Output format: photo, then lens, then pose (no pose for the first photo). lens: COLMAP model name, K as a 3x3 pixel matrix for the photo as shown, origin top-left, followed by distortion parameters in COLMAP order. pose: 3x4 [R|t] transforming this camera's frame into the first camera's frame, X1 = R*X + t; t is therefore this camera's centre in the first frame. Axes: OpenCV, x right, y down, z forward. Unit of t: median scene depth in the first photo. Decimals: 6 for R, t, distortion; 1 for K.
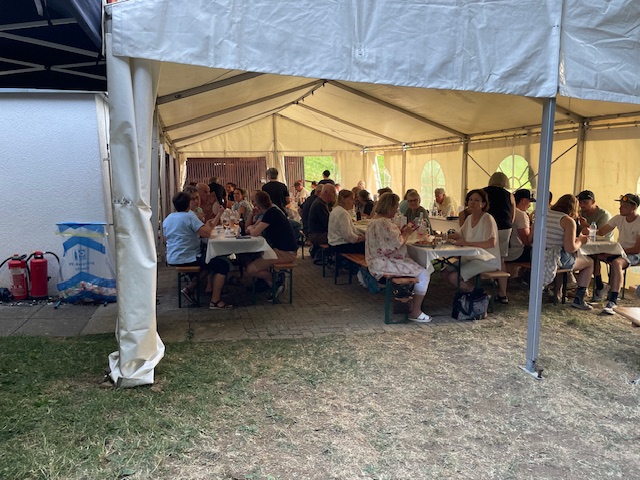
lens RADIAL K [[487.8, 0, 319.9], [0, 487.8, 238.7], [0, 0, 1]] dist [0.034787, 0.001112]
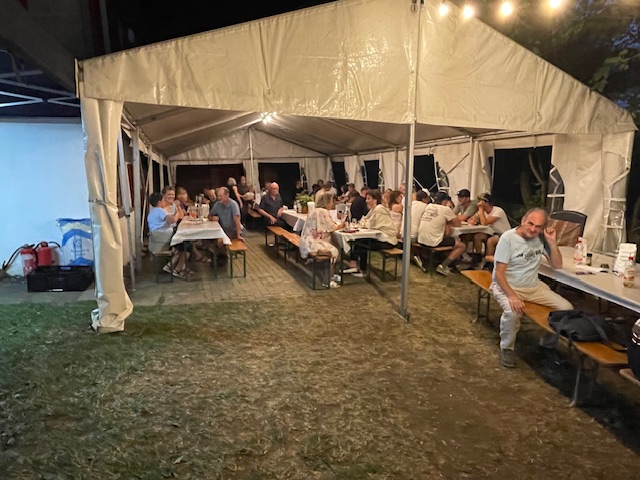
lens RADIAL K [[407.1, 0, 319.8], [0, 407.1, 242.4], [0, 0, 1]] dist [-0.003169, -0.001883]
pose [[0.998191, -0.021965, 0.055967, 0.130039], [0.020322, 0.999350, 0.029770, 0.015765], [-0.056584, -0.028579, 0.997989, -0.149208]]
